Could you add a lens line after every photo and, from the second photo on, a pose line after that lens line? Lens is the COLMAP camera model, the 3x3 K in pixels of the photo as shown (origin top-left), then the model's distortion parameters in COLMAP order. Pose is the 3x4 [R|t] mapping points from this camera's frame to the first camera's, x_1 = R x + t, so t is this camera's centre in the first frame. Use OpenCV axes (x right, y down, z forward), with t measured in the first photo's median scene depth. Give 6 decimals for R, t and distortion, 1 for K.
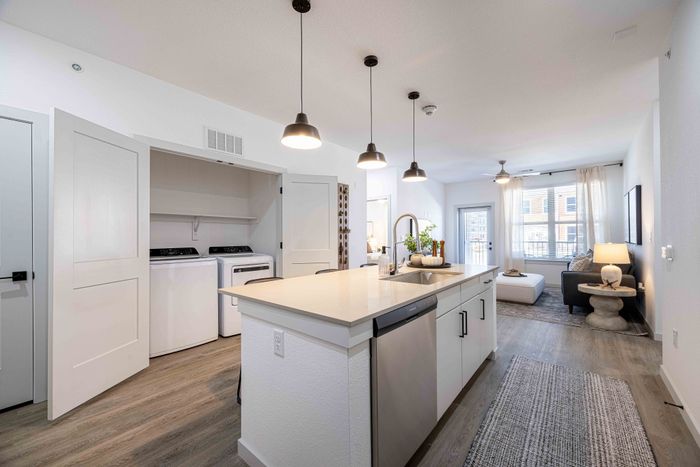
lens RADIAL K [[277.0, 0, 350.0], [0, 277.0, 233.5], [0, 0, 1]] dist [0.000947, 0.000069]
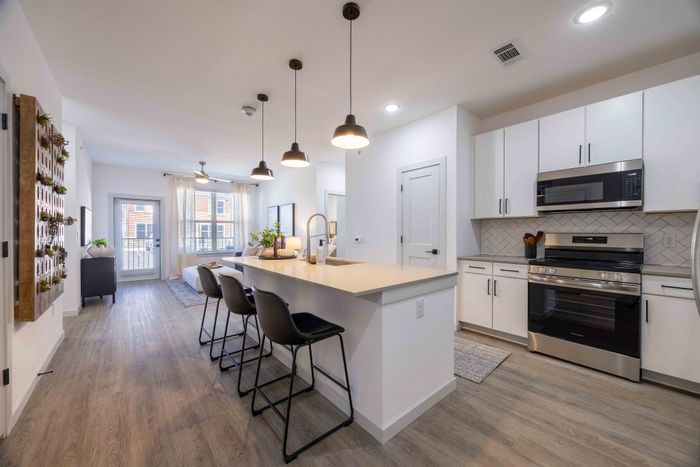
lens RADIAL K [[271.0, 0, 350.0], [0, 271.0, 233.5], [0, 0, 1]] dist [0.000951, 0.000176]
pose [[0.173710, 0.002732, 0.984793, -0.353115], [-0.012338, 0.999924, -0.000598, 0.006563], [-0.984720, -0.012046, 0.173731, 0.239321]]
